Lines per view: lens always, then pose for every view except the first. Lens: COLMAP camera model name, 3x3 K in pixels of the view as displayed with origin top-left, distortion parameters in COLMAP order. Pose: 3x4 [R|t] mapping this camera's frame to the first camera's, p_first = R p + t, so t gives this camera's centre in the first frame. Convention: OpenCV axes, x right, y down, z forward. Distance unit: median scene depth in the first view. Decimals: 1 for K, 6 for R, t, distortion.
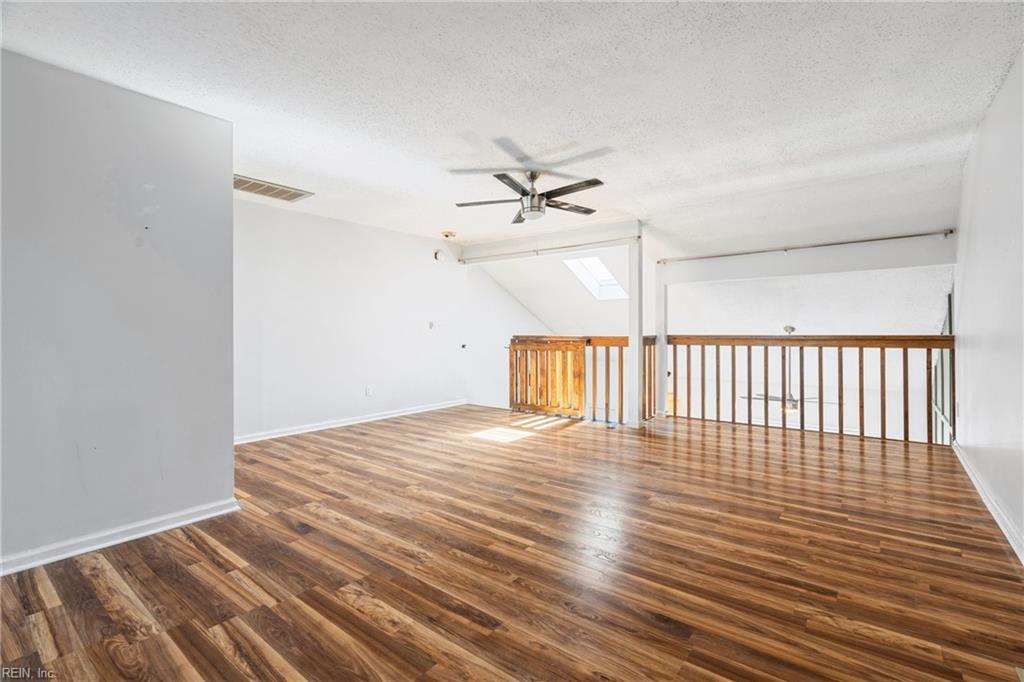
lens RADIAL K [[465.1, 0, 515.1], [0, 465.1, 340.3], [0, 0, 1]] dist [-0.004018, 0.000603]
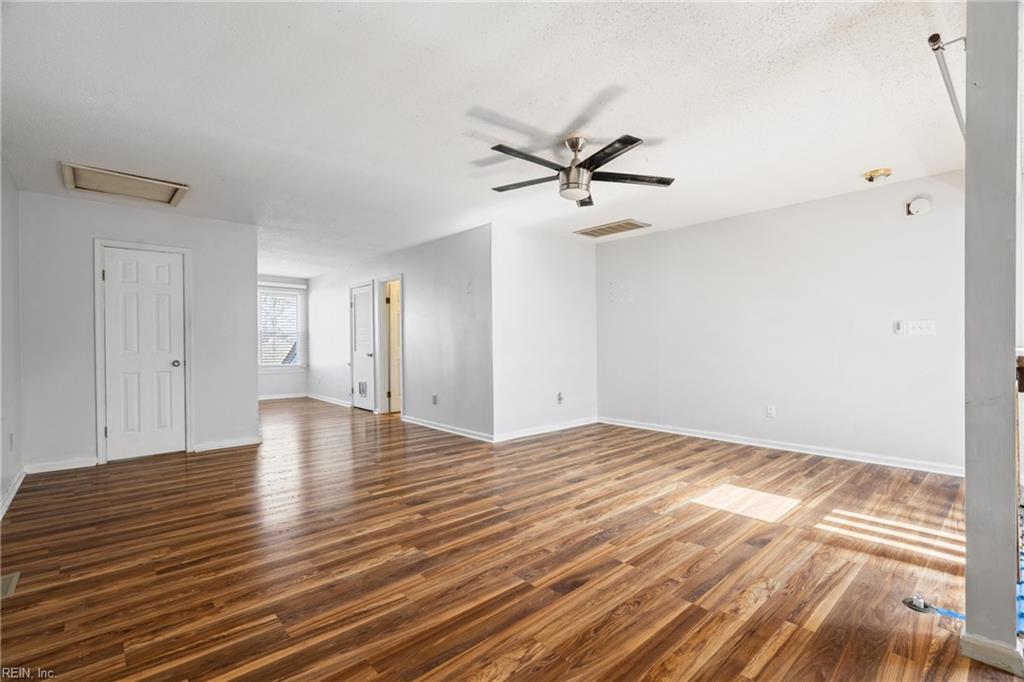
lens RADIAL K [[465.1, 0, 515.1], [0, 465.1, 340.3], [0, 0, 1]] dist [-0.004018, 0.000603]
pose [[-0.168552, 0.002658, -0.985689, 1.061143], [-0.008774, 0.999953, 0.004197, -0.028023], [0.985654, 0.009355, -0.168521, 1.307139]]
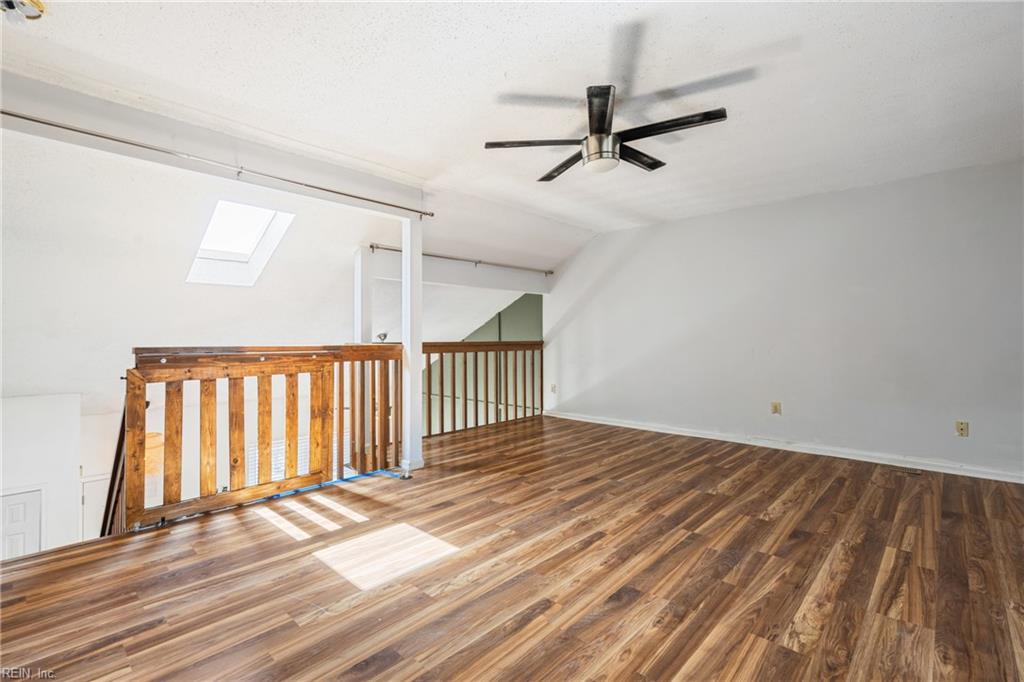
lens RADIAL K [[465.1, 0, 515.1], [0, 465.1, 340.3], [0, 0, 1]] dist [-0.004018, 0.000603]
pose [[0.085643, -0.001115, 0.996325, -0.810652], [0.020362, 0.999792, -0.000631, -0.019283], [-0.996118, 0.020341, 0.085648, 1.352833]]
